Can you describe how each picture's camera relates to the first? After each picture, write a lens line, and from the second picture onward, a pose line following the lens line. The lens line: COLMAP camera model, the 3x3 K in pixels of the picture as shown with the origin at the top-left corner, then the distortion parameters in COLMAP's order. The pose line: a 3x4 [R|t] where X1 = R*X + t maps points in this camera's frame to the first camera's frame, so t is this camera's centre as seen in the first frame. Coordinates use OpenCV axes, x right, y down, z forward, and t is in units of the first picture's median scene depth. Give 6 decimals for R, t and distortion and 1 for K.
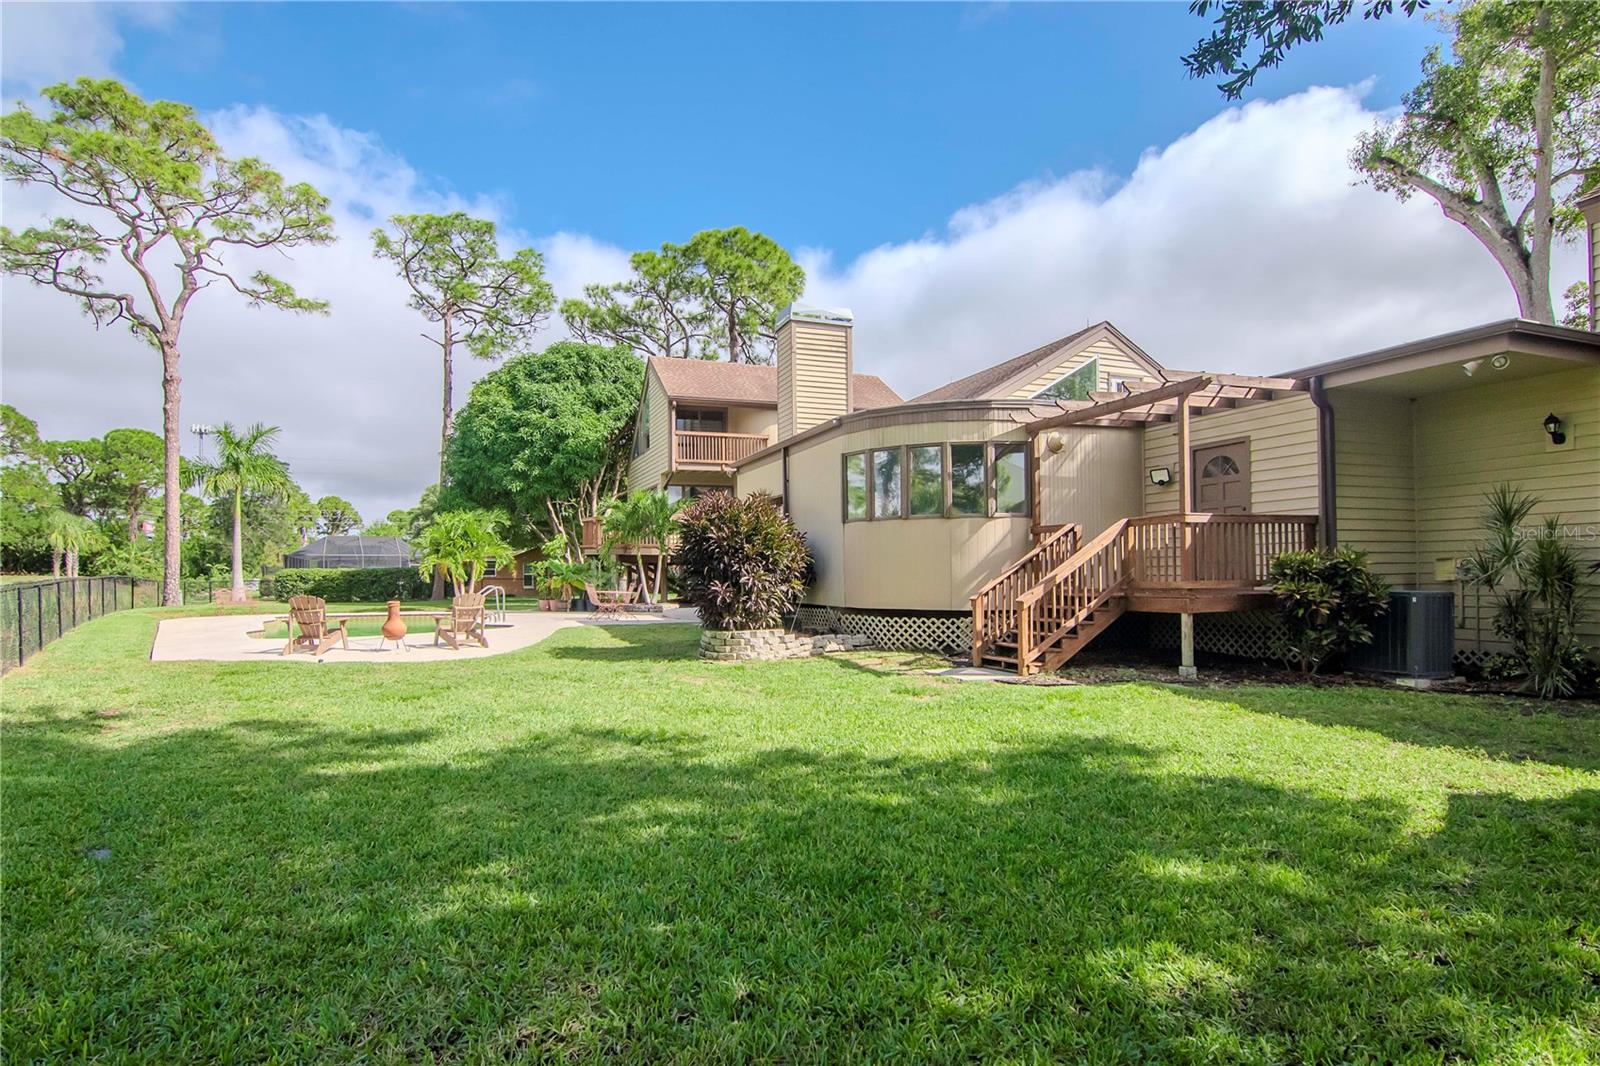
lens RADIAL K [[781.1, 0, 798.9], [0, 781.1, 558.5], [0, 0, 1]] dist [0.000212, 0.000011]
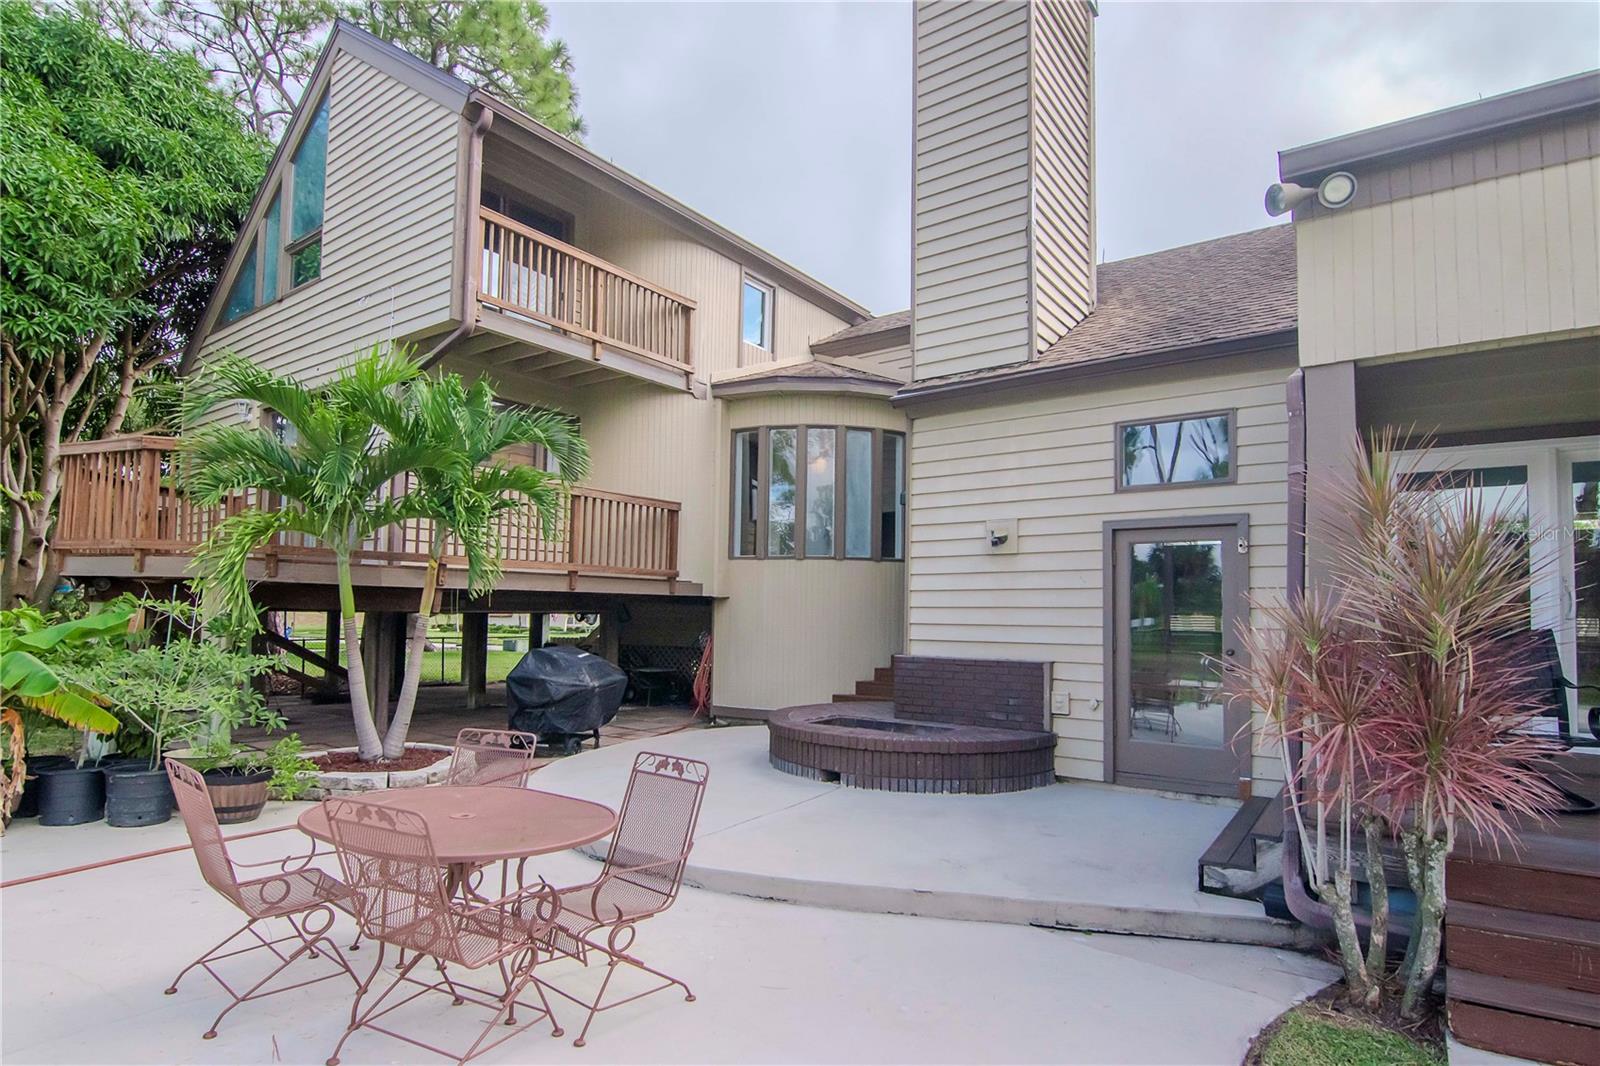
lens RADIAL K [[834.1, 0, 801.4], [0, 834.1, 564.5], [0, 0, 1]] dist [-0.001238, -0.001219]
pose [[0.854550, 0.053074, 0.516651, -0.175480], [-0.024244, 0.997757, -0.062396, 0.002687], [-0.518803, 0.040795, 0.853920, 0.528598]]
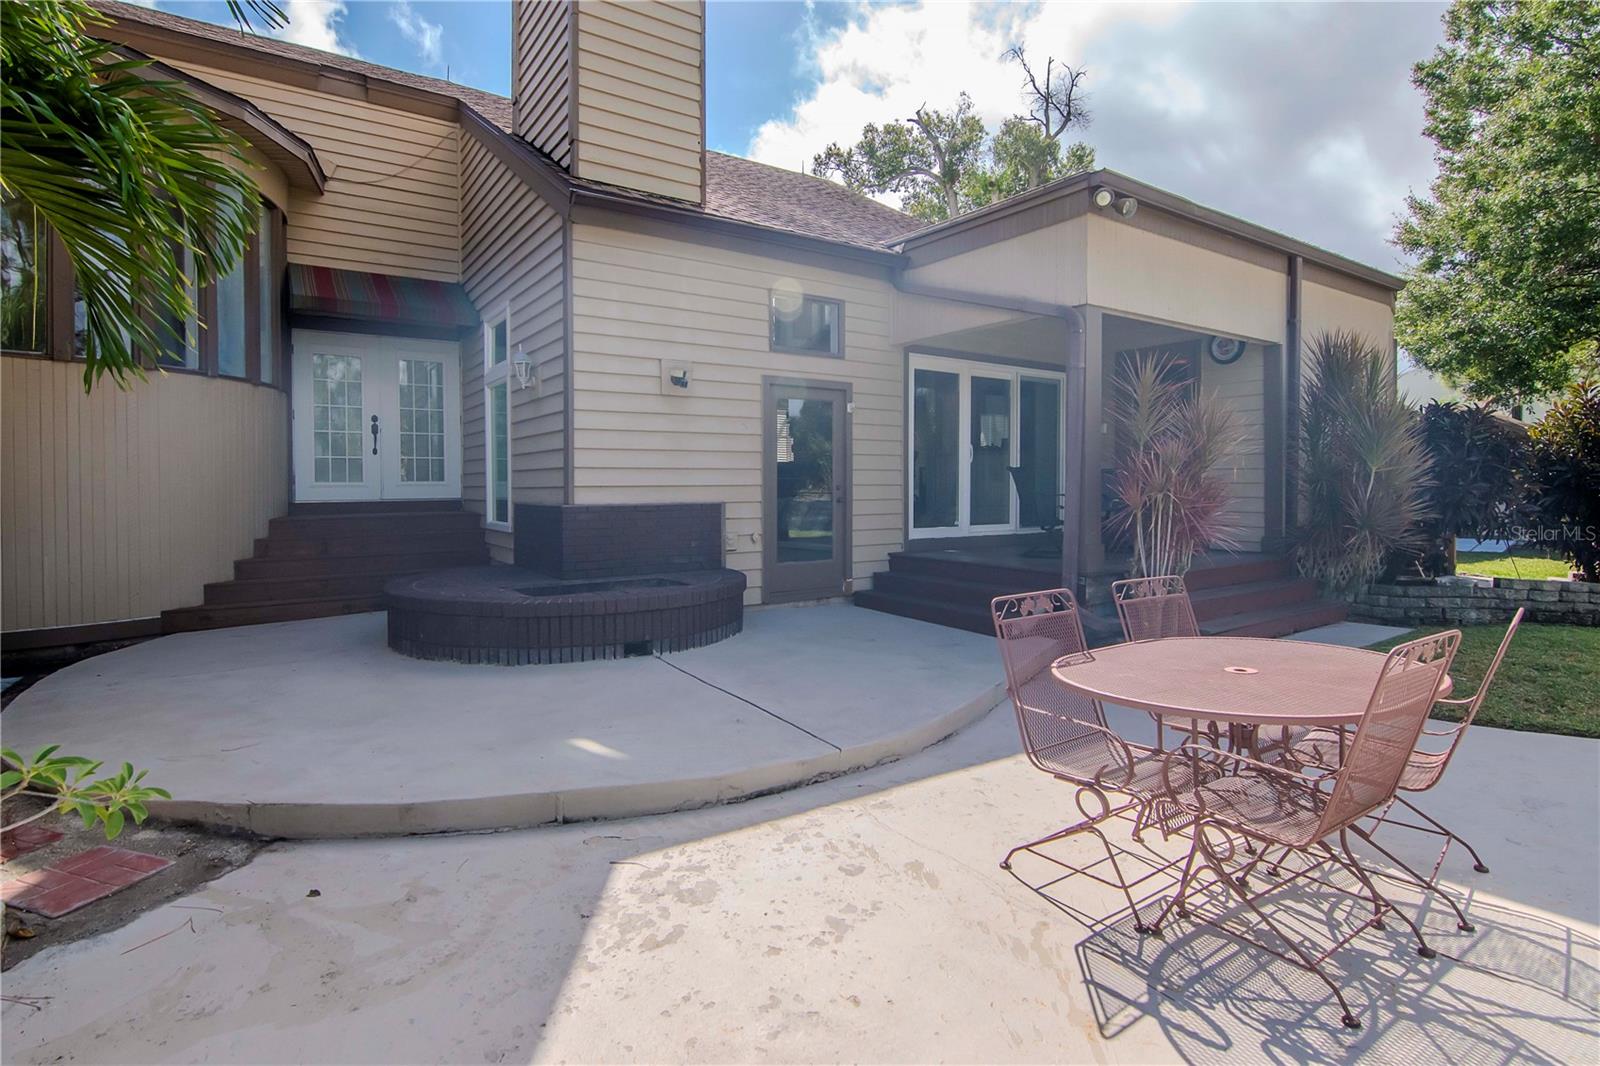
lens RADIAL K [[796.1, 0, 799.3], [0, 796.1, 496.9], [0, 0, 1]] dist [0.000495, 0.000046]
pose [[-0.196956, -0.001040, 0.980412, -0.372997], [0.002374, 0.999996, 0.001538, 0.035887], [-0.980409, 0.002630, -0.196953, 1.221262]]
